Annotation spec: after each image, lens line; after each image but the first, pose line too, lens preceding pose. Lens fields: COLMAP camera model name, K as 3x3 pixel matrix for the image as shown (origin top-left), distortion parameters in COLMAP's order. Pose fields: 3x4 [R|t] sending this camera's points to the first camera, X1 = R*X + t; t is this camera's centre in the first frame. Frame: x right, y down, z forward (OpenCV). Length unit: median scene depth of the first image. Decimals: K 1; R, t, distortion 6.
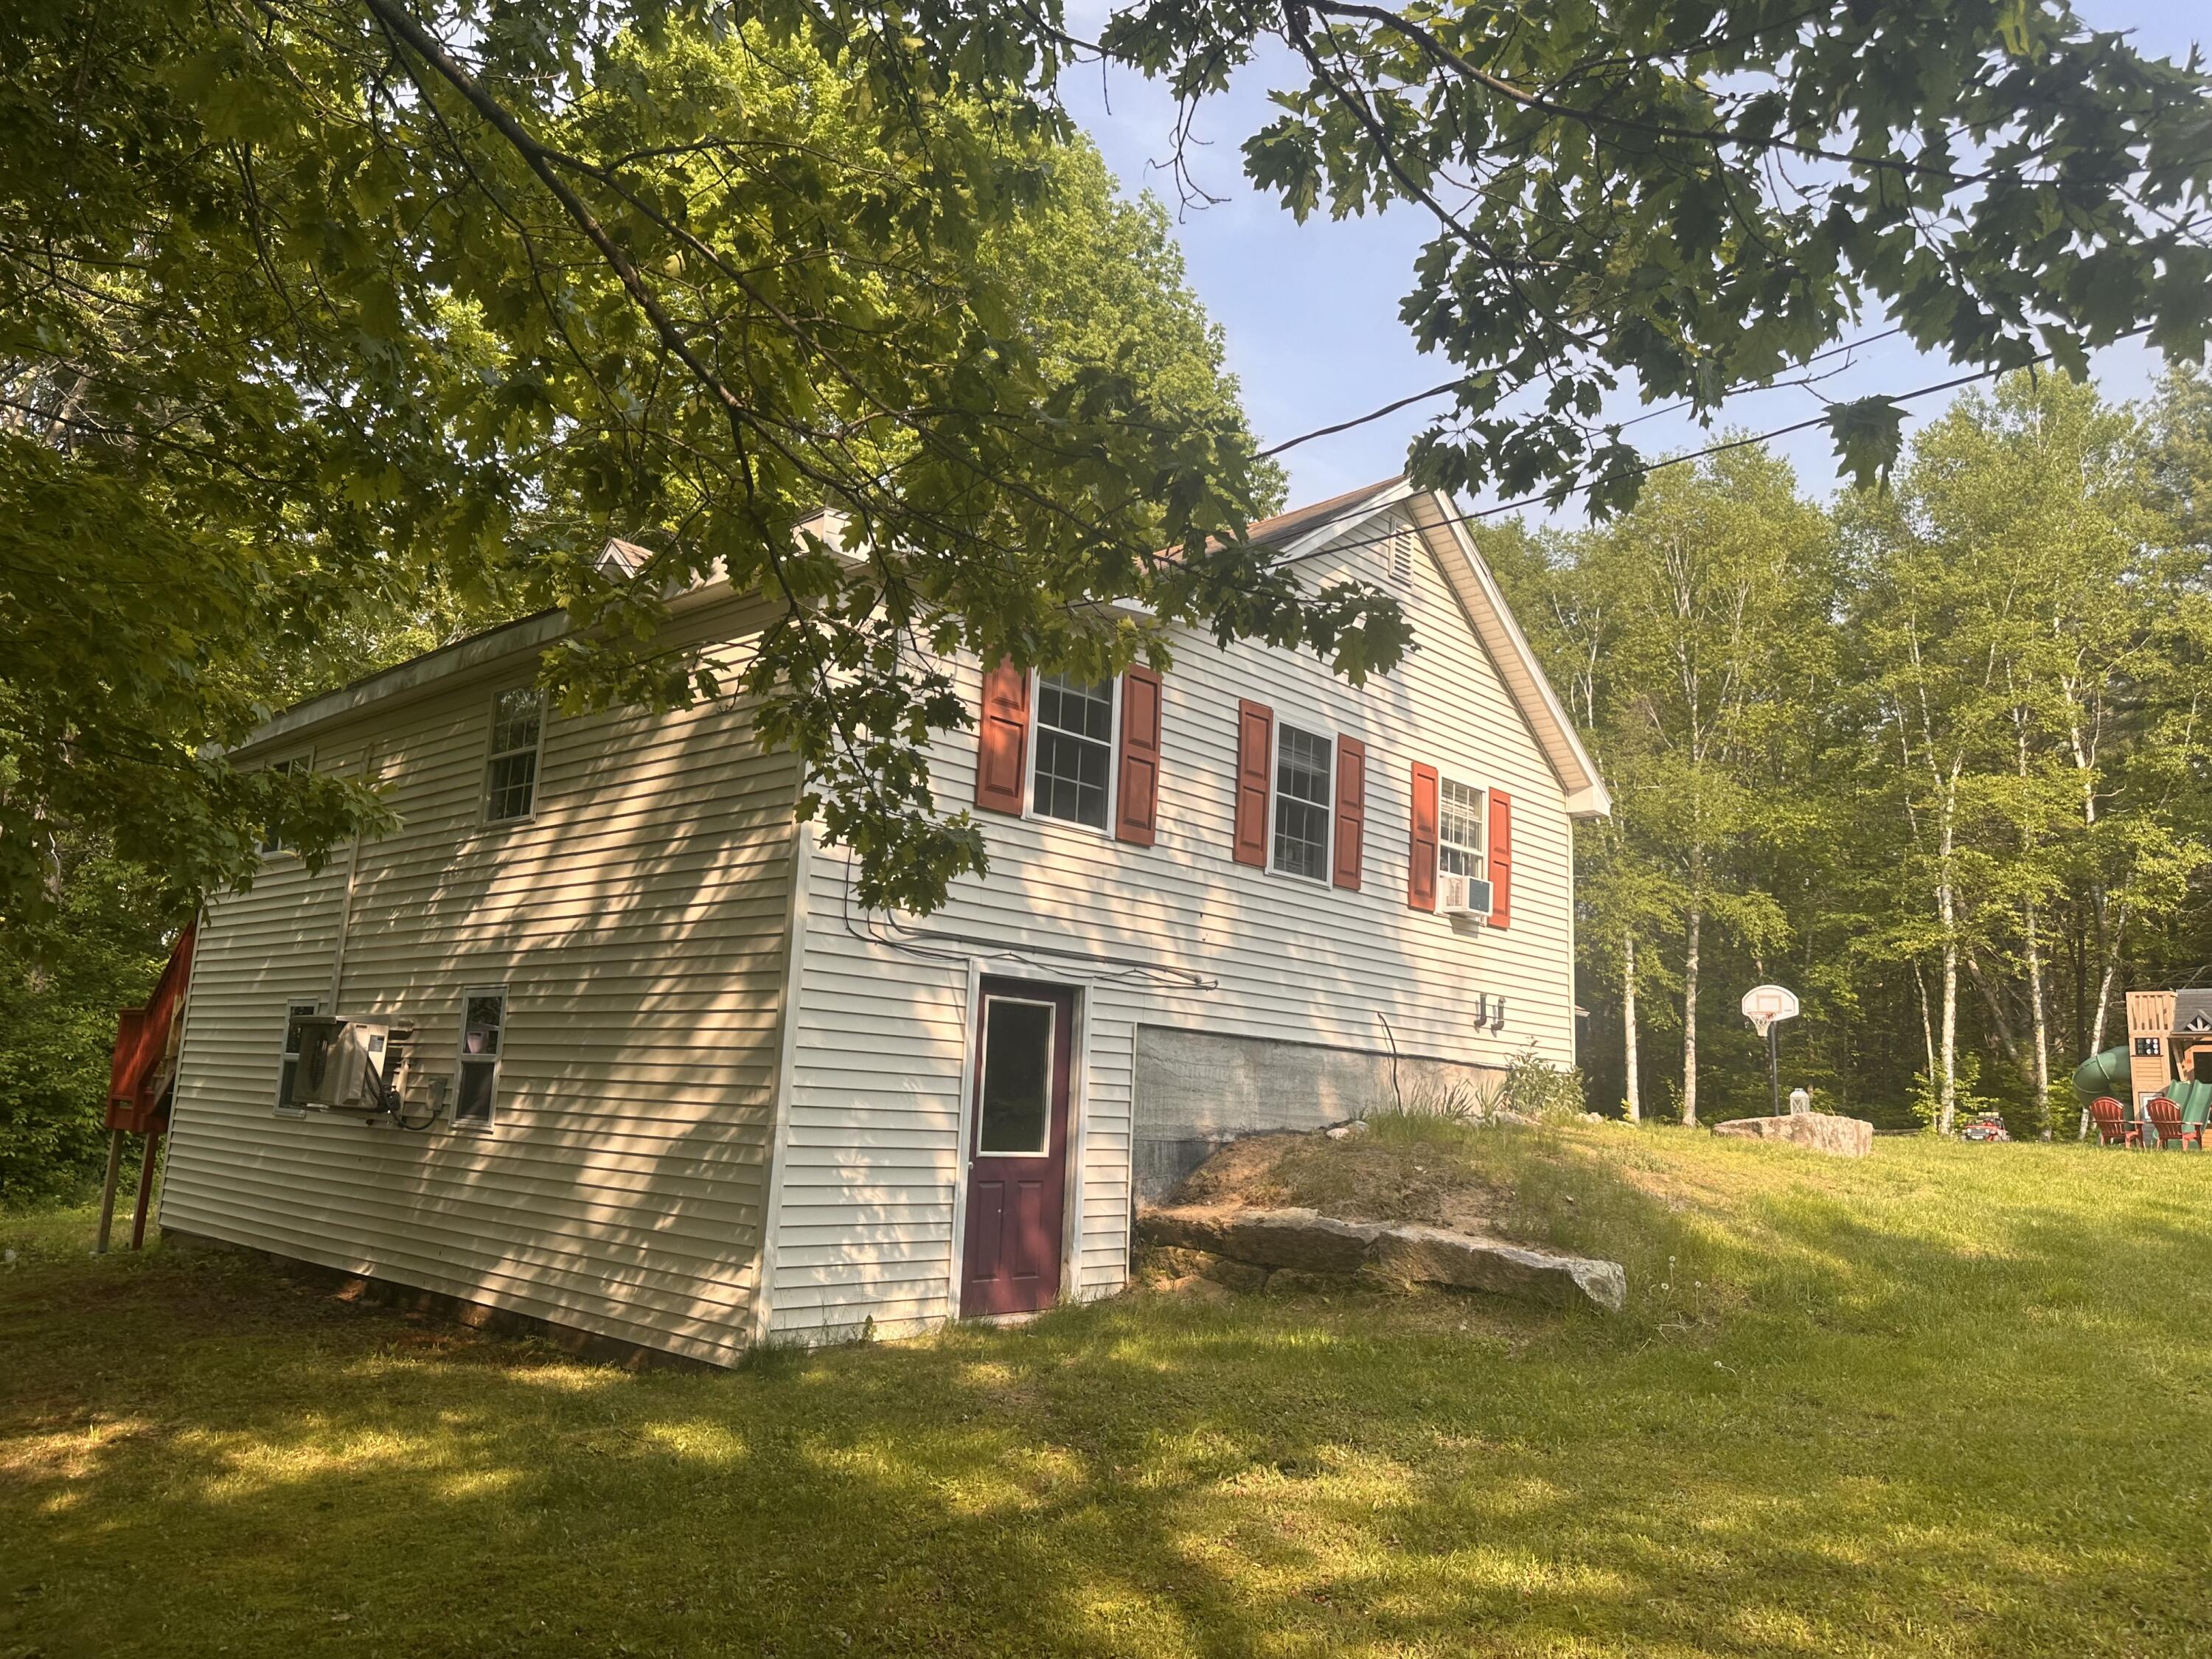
lens RADIAL K [[1537.5, 0, 1095.0], [0, 1537.5, 827.5], [0, 0, 1]] dist [0.069432, -0.100366]
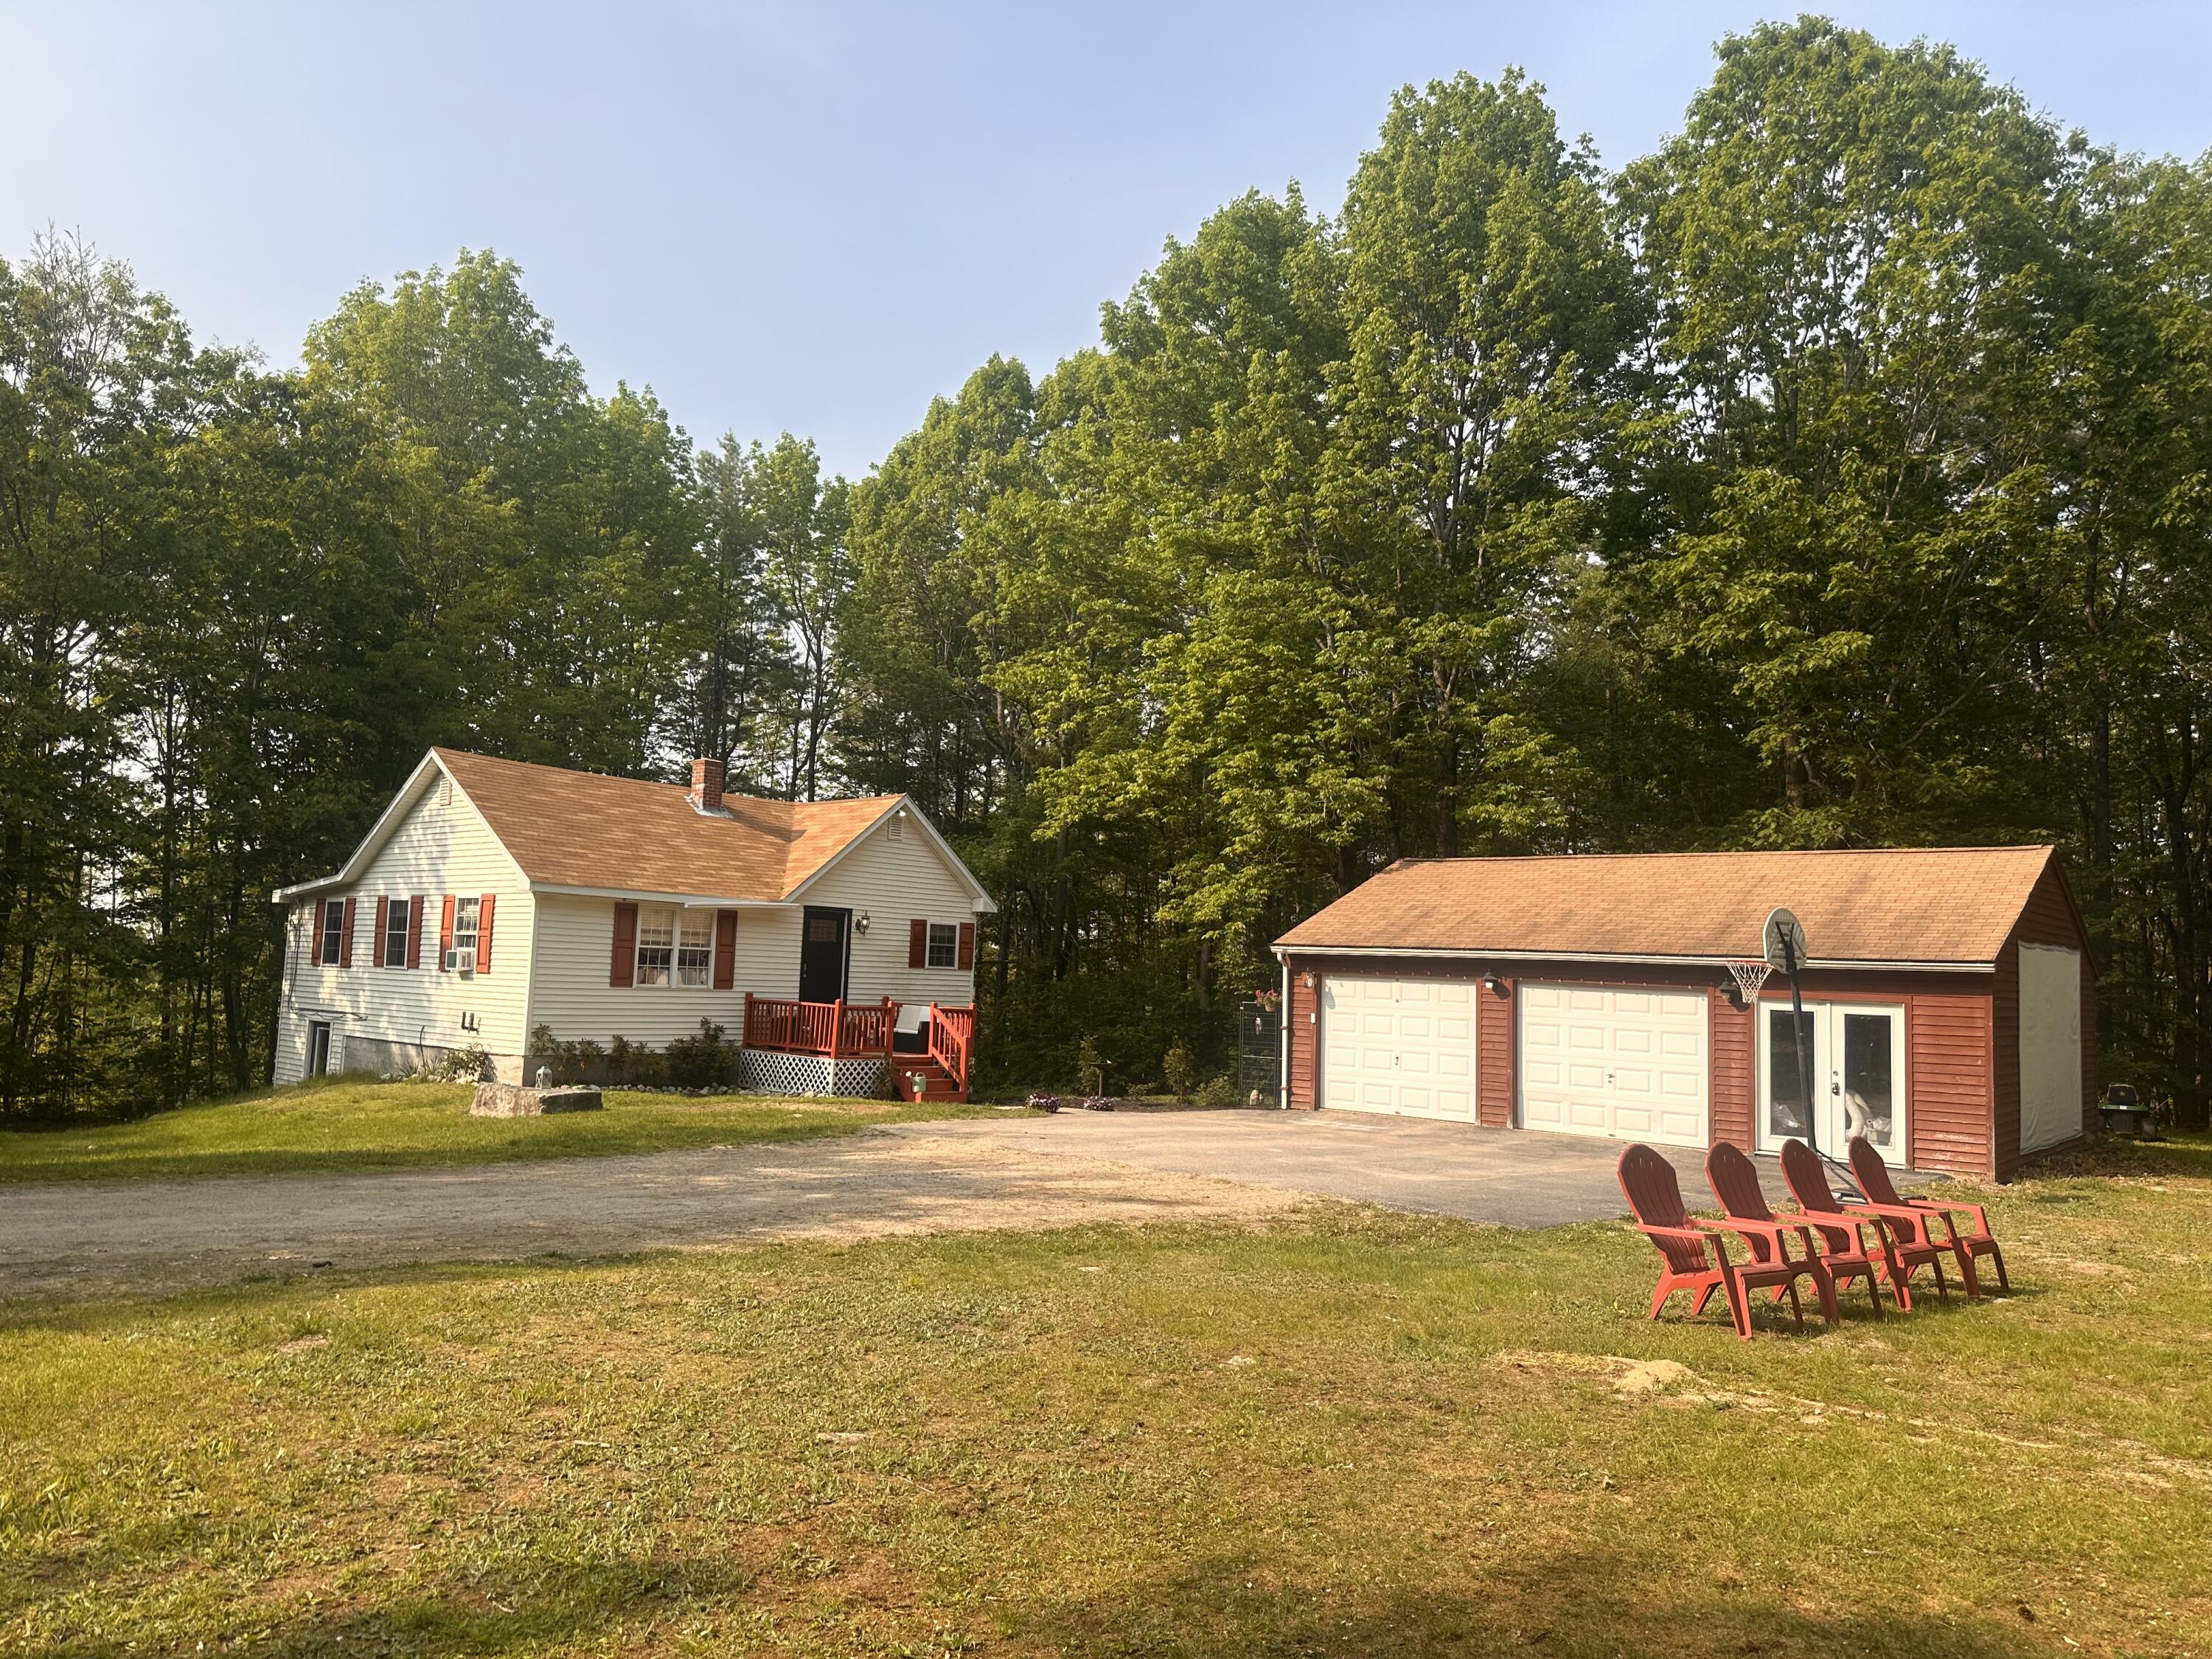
lens RADIAL K [[1537.5, 0, 1096.9], [0, 1537.5, 830.6], [0, 0, 1]] dist [0.069432, -0.100366]
pose [[0.027977, -0.143376, -0.989273, 2.419351], [0.146103, 0.979619, -0.137845, 0.297071], [0.988874, -0.140679, 0.048354, 1.913955]]
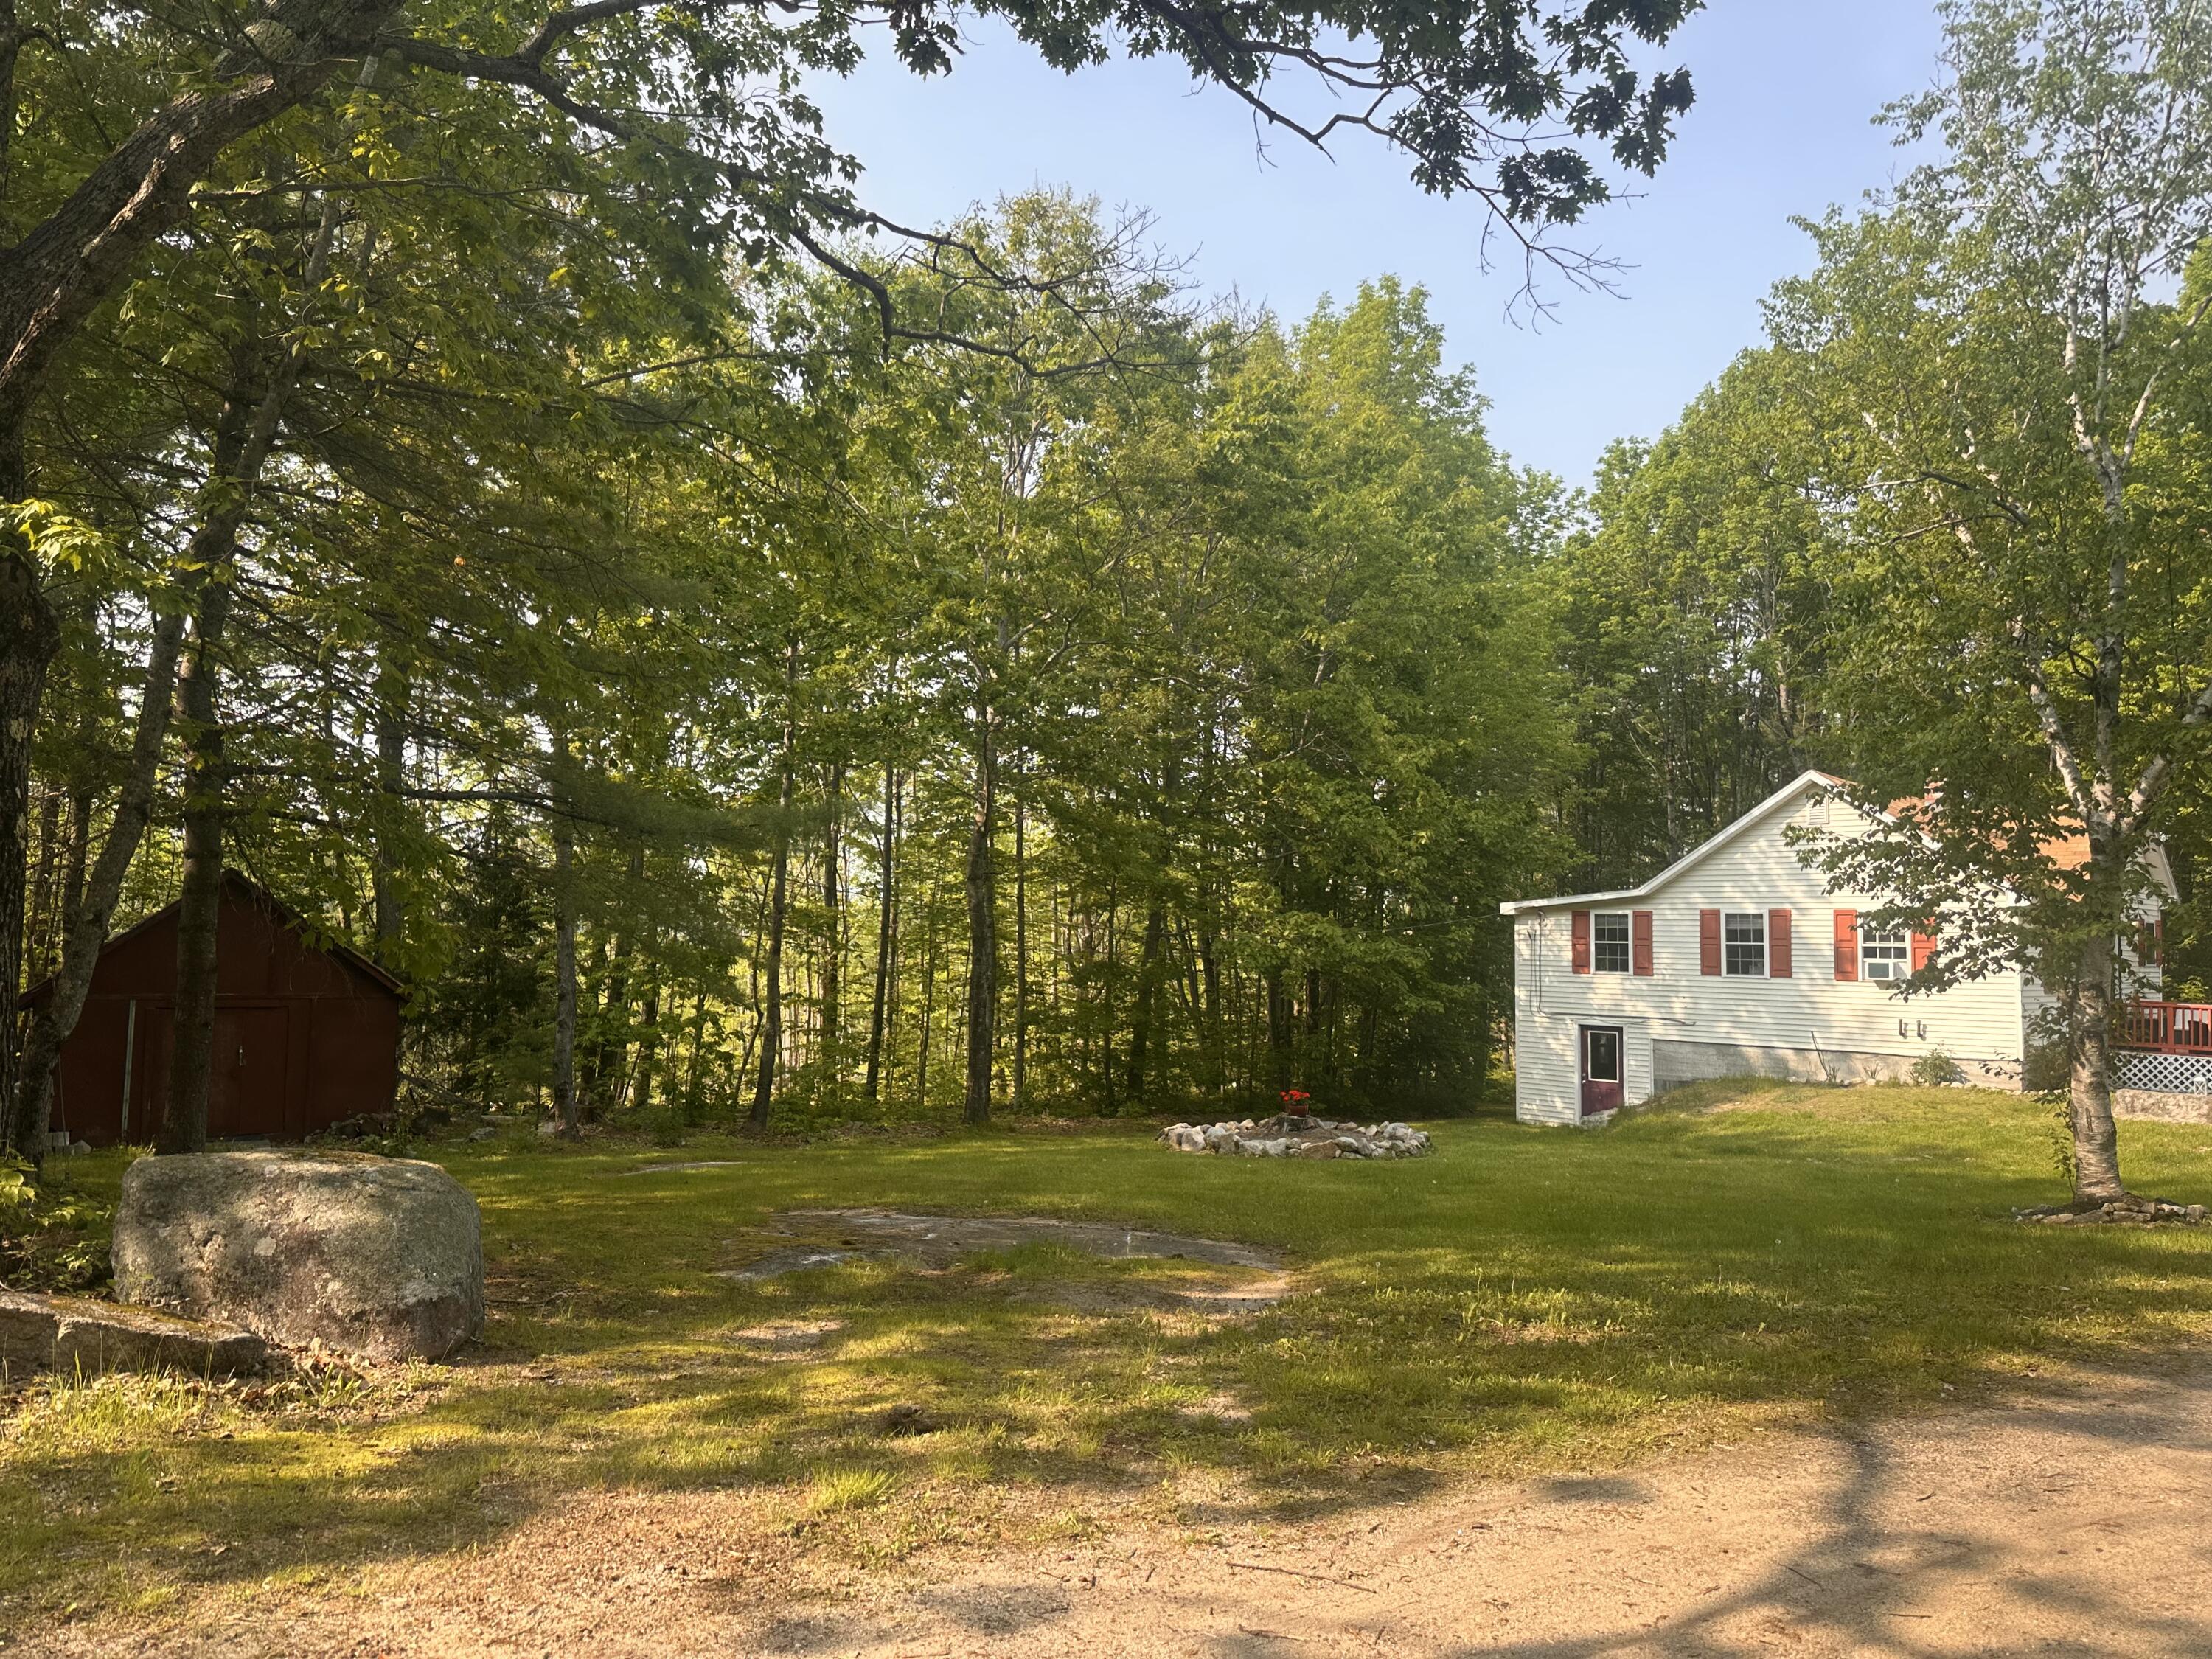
lens RADIAL K [[1537.5, 0, 1095.7], [0, 1537.5, 822.7], [0, 0, 1]] dist [0.069432, -0.100366]
pose [[-0.053585, -0.124134, -0.990817, 2.586134], [0.160614, 0.978252, -0.131247, -0.045823], [0.985562, -0.166172, -0.032482, 0.117976]]
